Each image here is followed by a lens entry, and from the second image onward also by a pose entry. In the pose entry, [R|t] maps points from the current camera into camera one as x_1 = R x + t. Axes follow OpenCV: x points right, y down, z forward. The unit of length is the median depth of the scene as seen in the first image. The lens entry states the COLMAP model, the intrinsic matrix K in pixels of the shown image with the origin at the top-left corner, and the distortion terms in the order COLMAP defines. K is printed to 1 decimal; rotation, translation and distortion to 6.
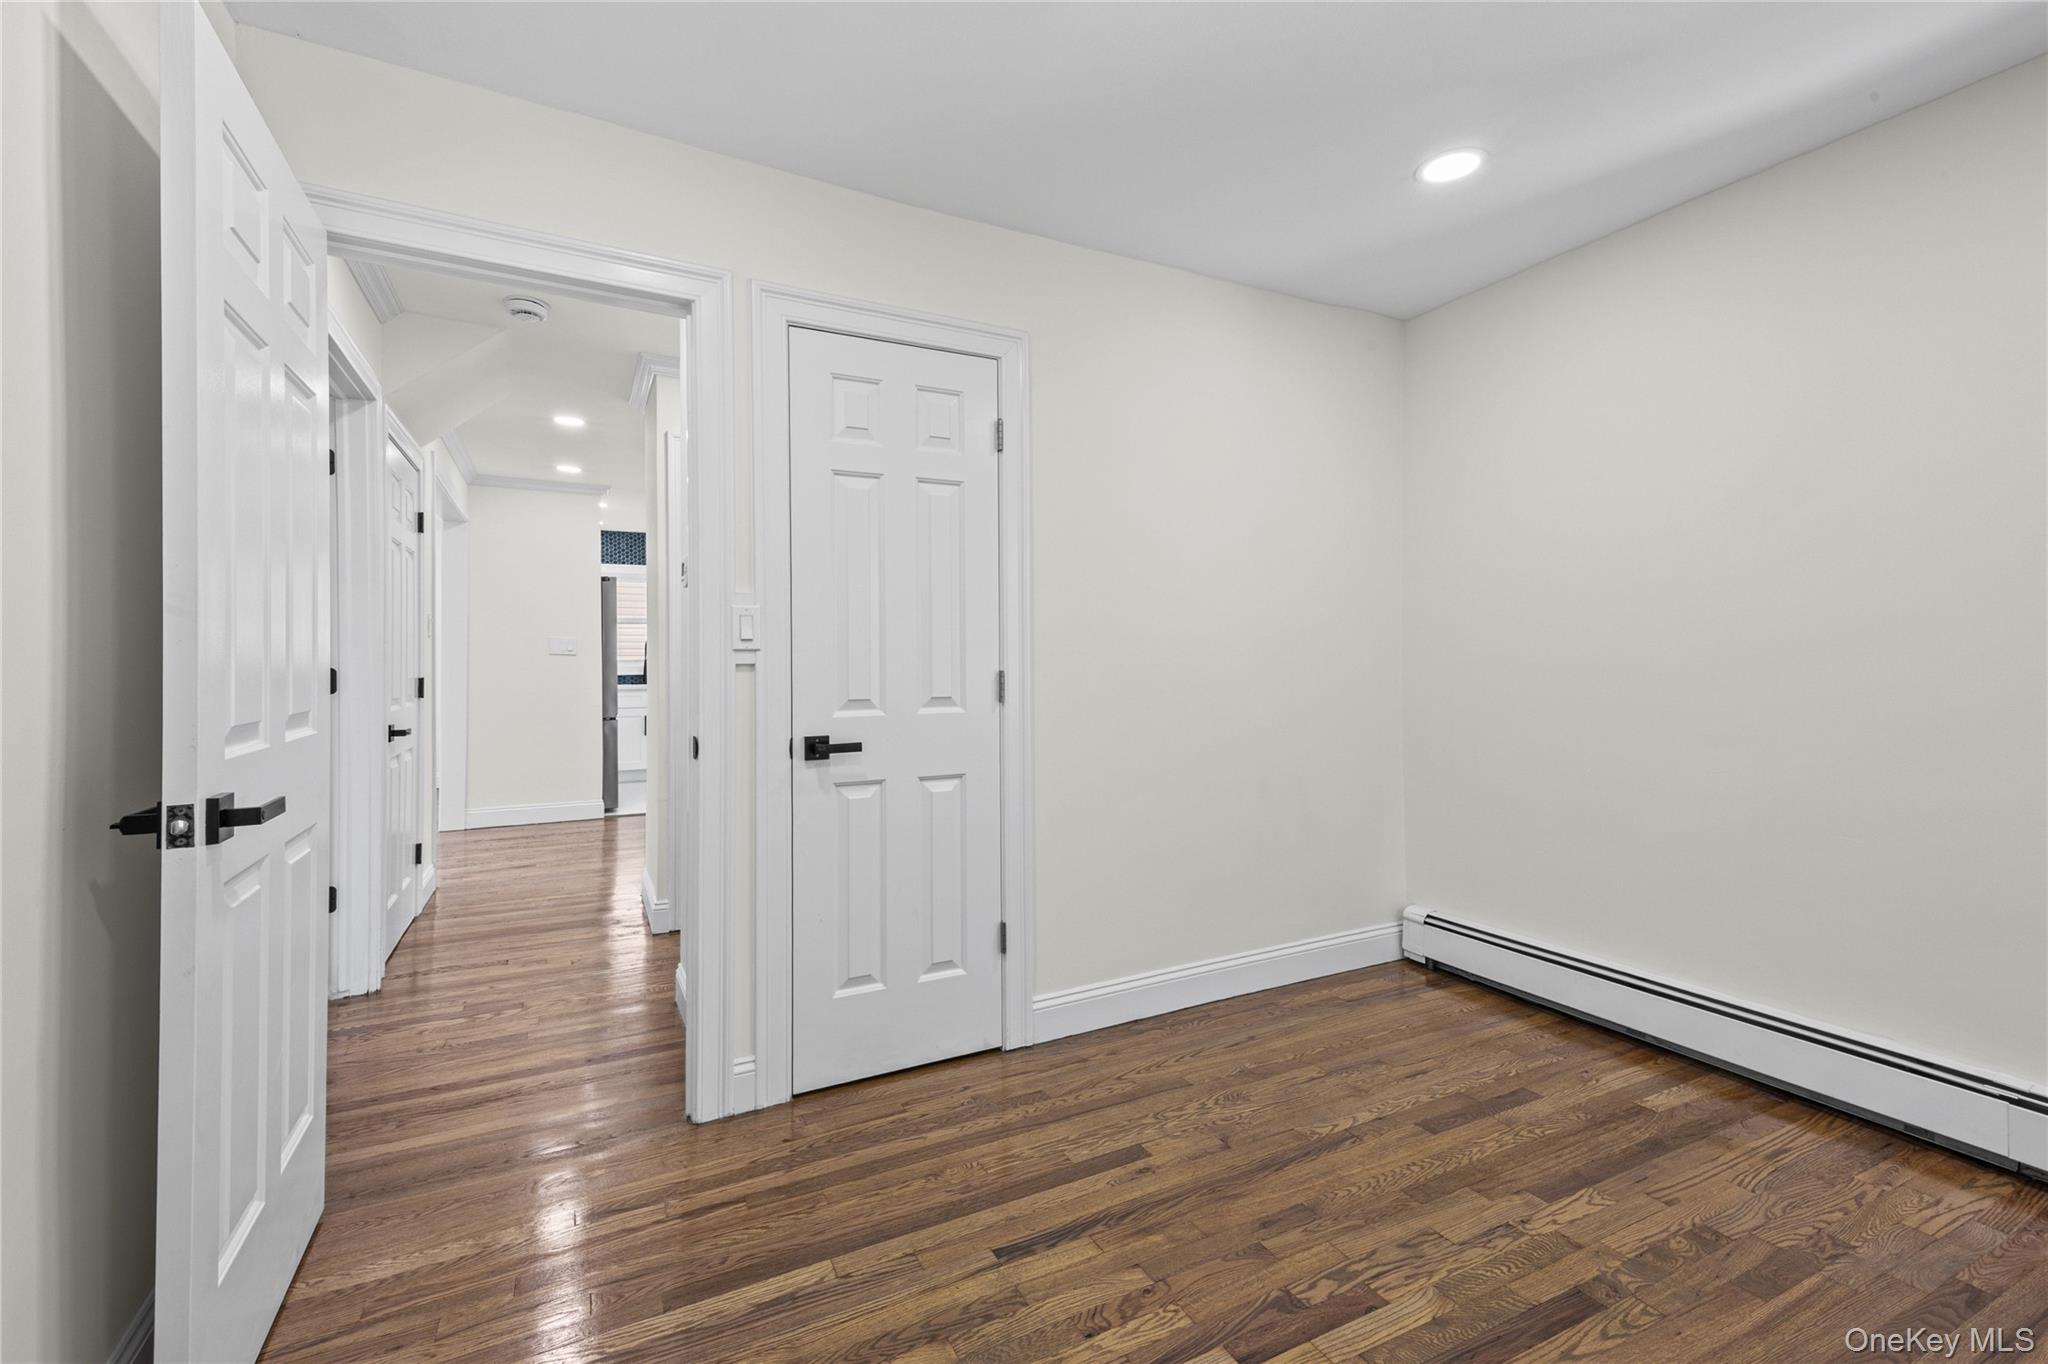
lens RADIAL K [[843.8, 0, 1016.8], [0, 843.8, 668.9], [0, 0, 1]] dist [-0.005133, -0.000760]
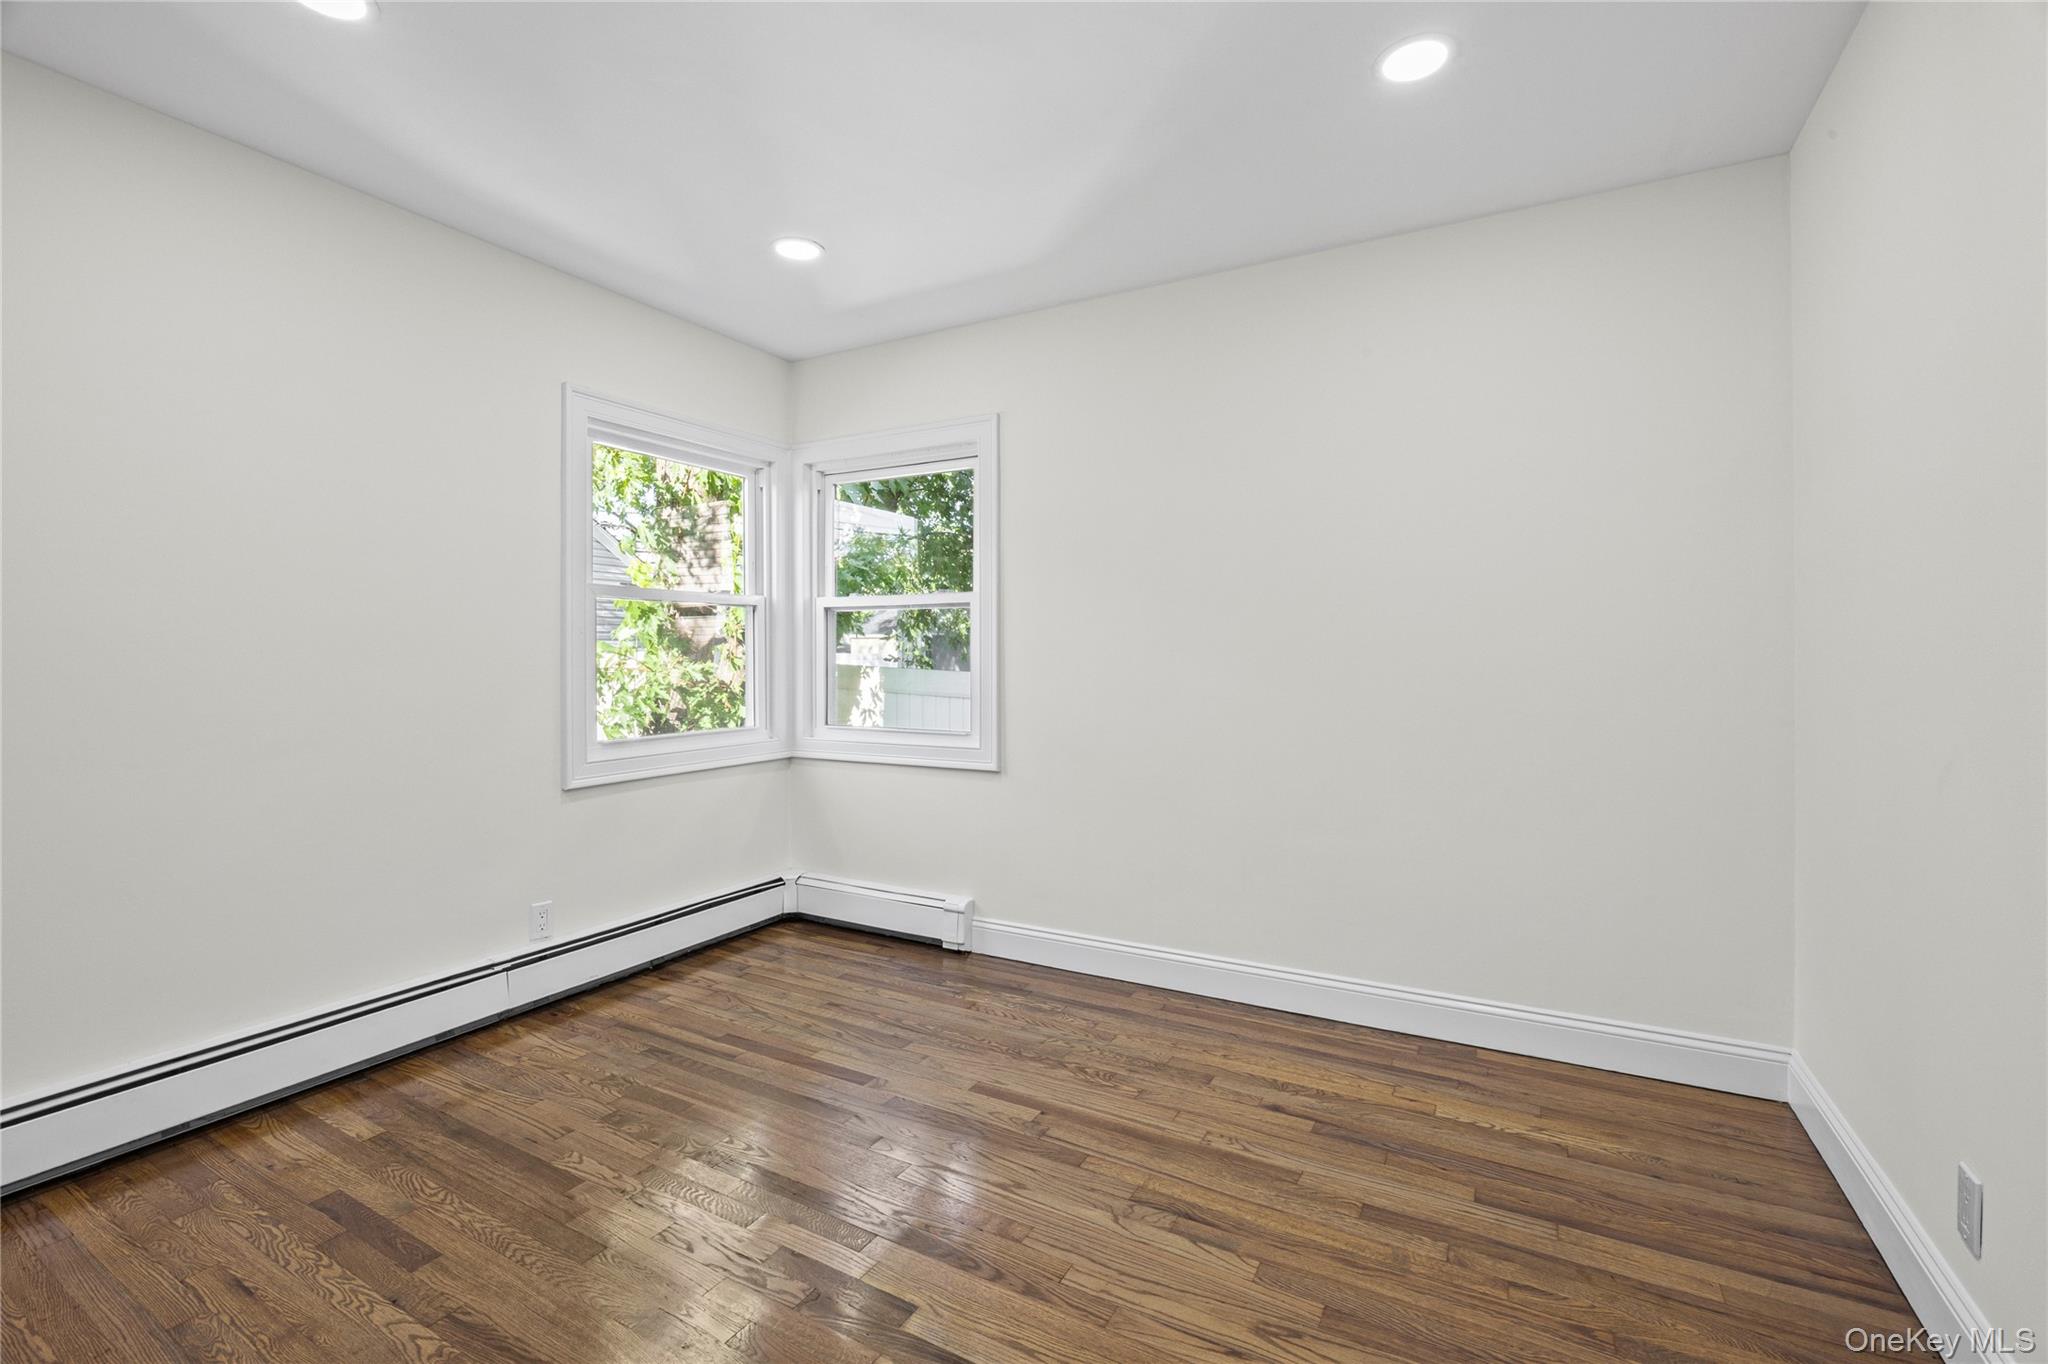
lens RADIAL K [[843.8, 0, 1024.4], [0, 843.8, 684.9], [0, 0, 1]] dist [-0.005133, -0.000760]
pose [[-0.547995, -0.020185, 0.836238, -0.455667], [0.005947, 0.999590, 0.028025, -0.008834], [-0.836460, 0.020331, -0.547650, 0.938789]]
